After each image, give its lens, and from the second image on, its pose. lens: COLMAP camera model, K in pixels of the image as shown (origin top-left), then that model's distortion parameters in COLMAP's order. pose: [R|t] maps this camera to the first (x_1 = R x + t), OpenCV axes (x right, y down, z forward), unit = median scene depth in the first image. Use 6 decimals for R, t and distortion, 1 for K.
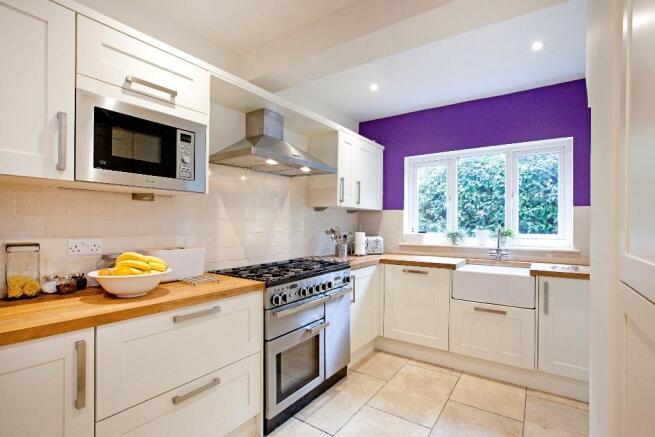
lens RADIAL K [[306.5, 0, 326.3], [0, 306.5, 222.1], [0, 0, 1]] dist [-0.003377, -0.000200]
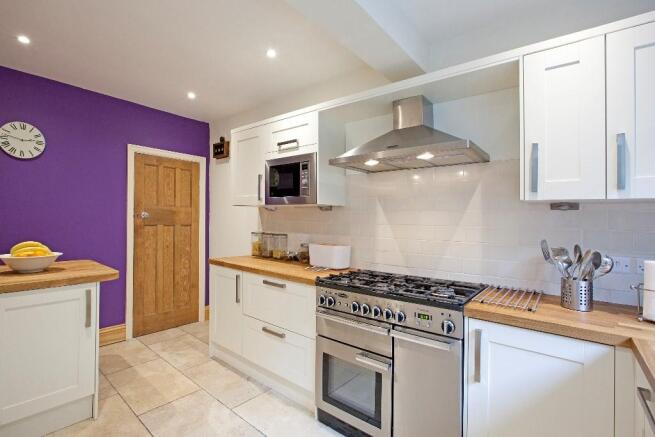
lens RADIAL K [[306.5, 0, 326.3], [0, 306.5, 222.1], [0, 0, 1]] dist [-0.003377, -0.000200]
pose [[-0.051134, 0.006460, -0.998671, 0.616099], [-0.013008, 0.999890, 0.007134, -0.015573], [0.998607, 0.013355, -0.051044, 0.737621]]
